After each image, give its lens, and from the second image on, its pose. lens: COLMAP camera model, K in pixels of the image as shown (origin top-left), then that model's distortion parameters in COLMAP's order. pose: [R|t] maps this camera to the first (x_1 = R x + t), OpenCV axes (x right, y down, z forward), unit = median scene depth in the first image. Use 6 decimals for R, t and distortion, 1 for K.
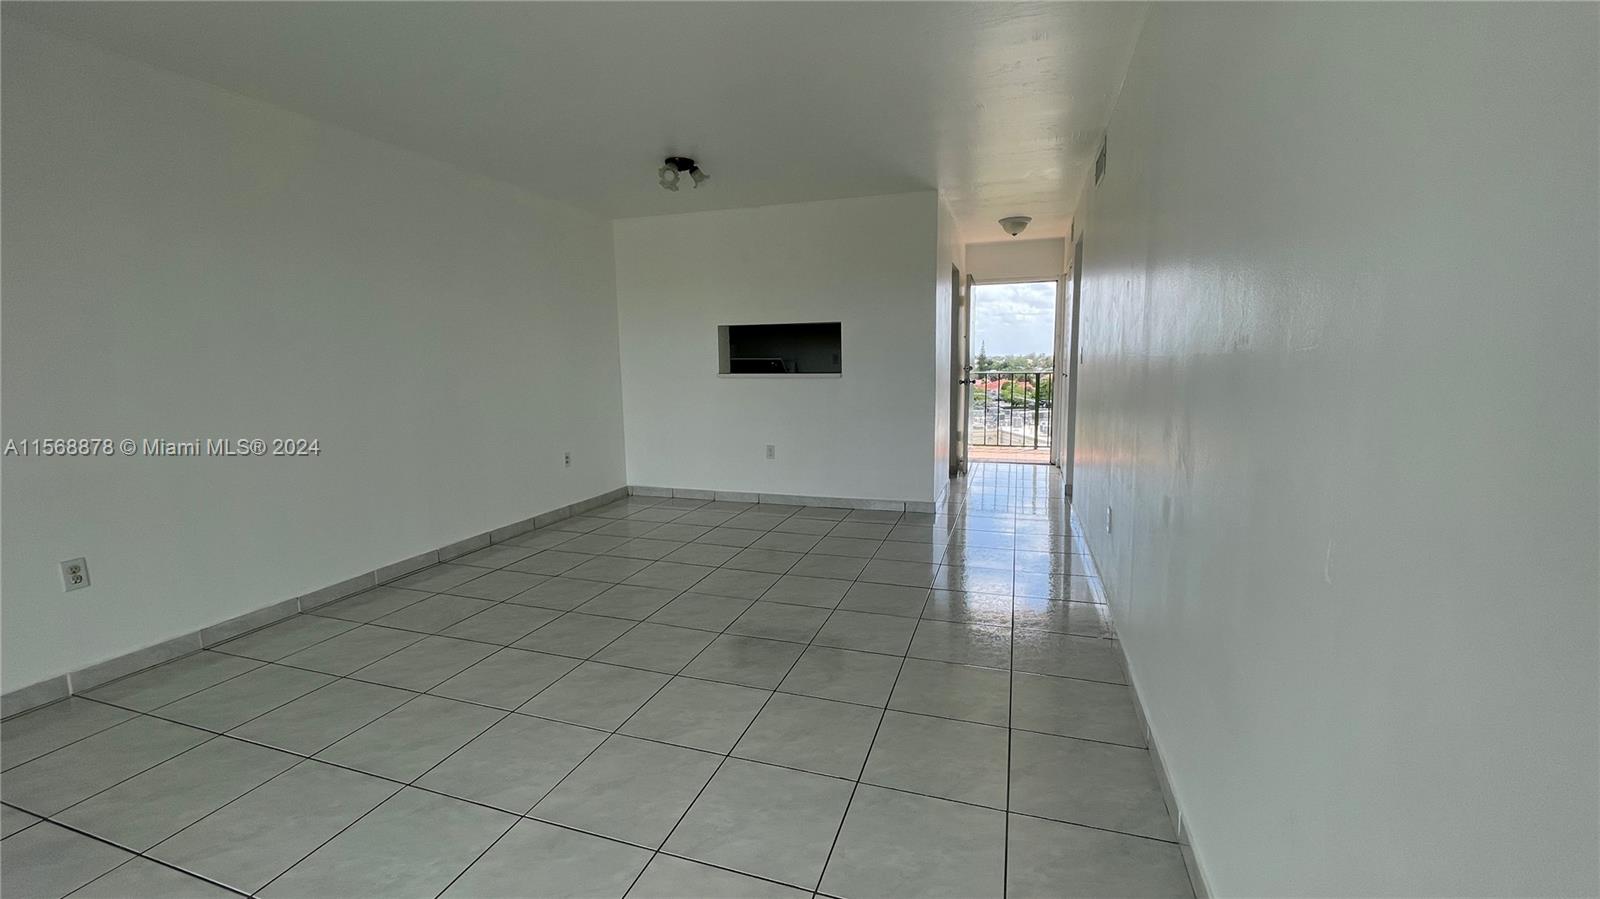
lens RADIAL K [[653.8, 0, 801.5], [0, 653.8, 446.8], [0, 0, 1]] dist [-0.001789, -0.000842]
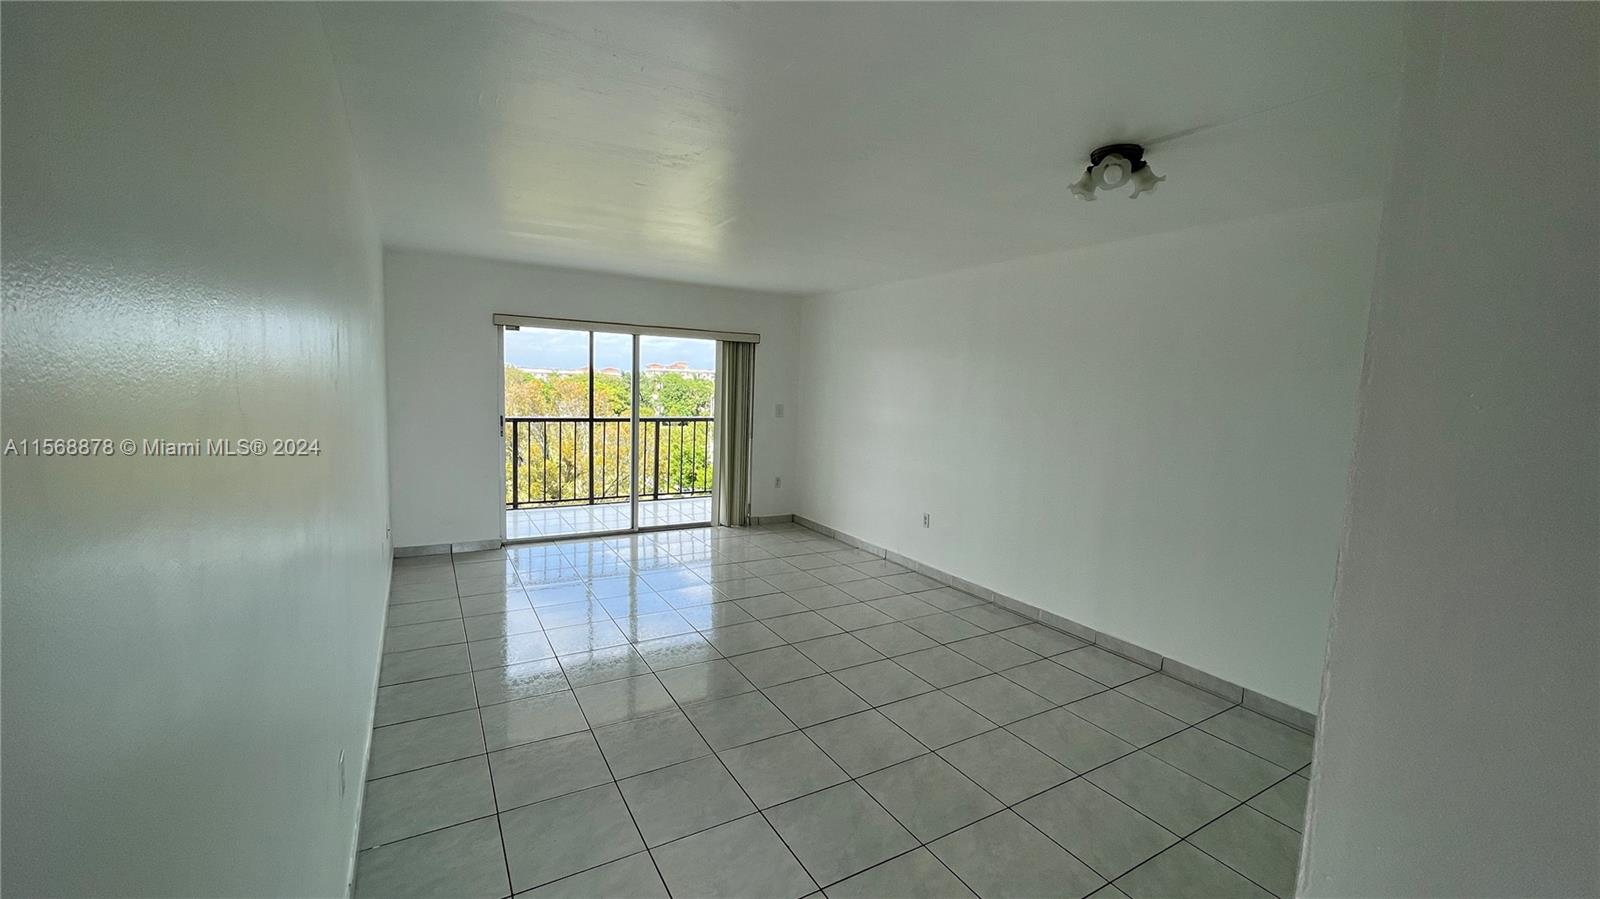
lens RADIAL K [[653.8, 0, 801.5], [0, 653.8, 446.8], [0, 0, 1]] dist [-0.001789, -0.000842]
pose [[-0.653612, 0.049958, -0.755179, 0.581837], [-0.145840, 0.970804, 0.190448, -0.294049], [0.742645, 0.234615, -0.627243, 1.521288]]
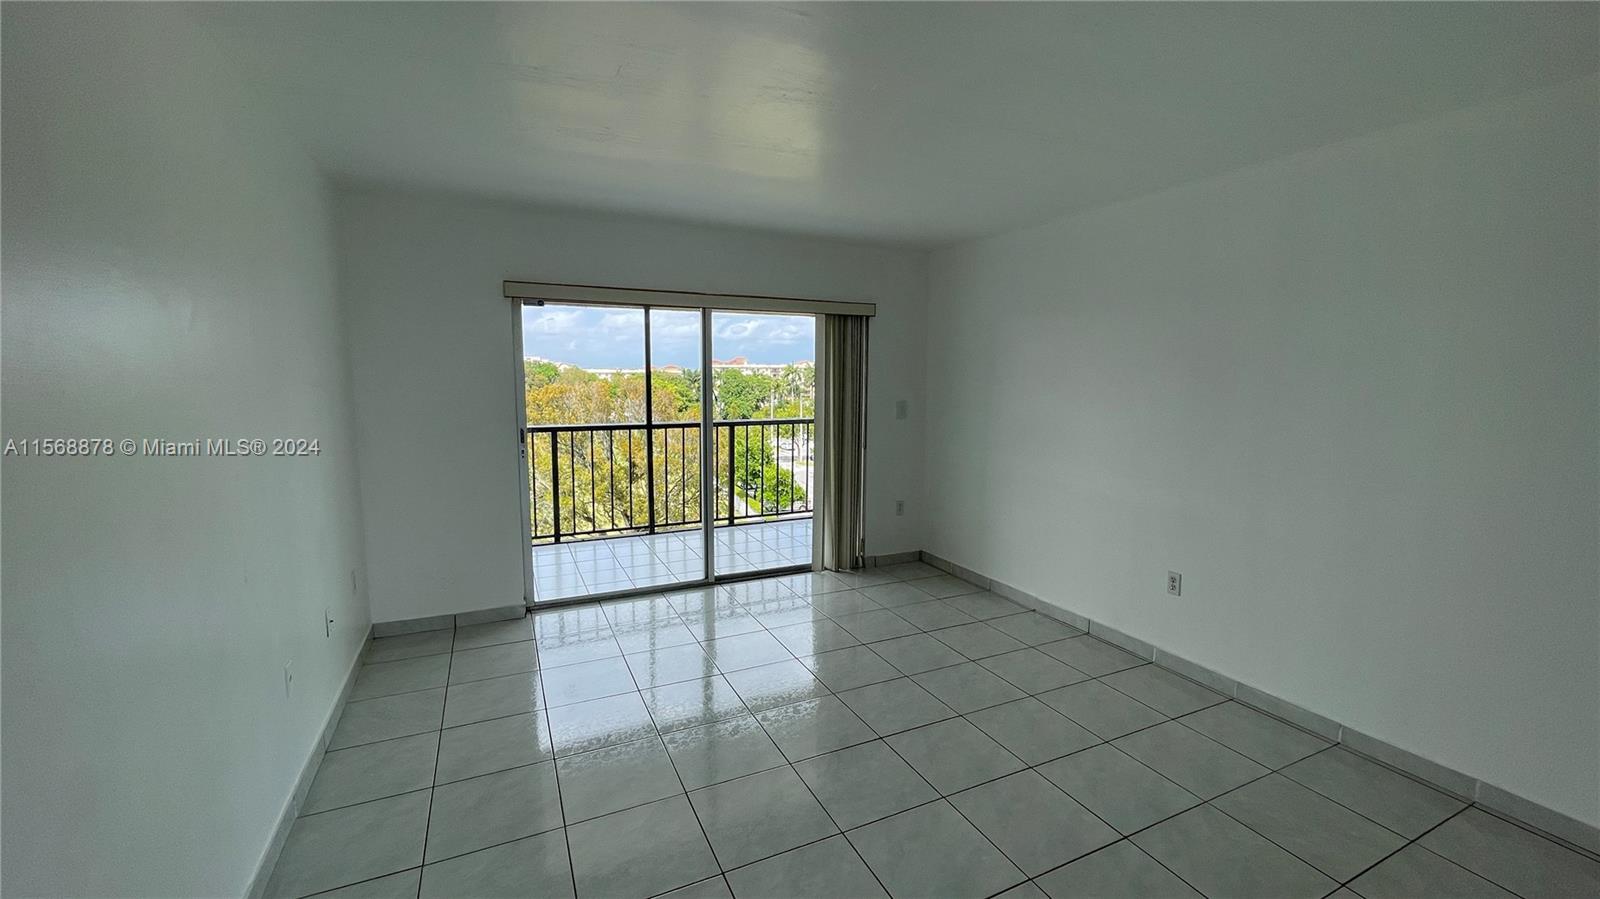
lens RADIAL K [[653.8, 0, 801.5], [0, 653.8, 446.8], [0, 0, 1]] dist [-0.001789, -0.000842]
pose [[-0.718224, 0.071046, -0.692176, 0.256226], [-0.108354, 0.971218, 0.212118, -0.208101], [0.687324, 0.227348, -0.689854, 1.023800]]
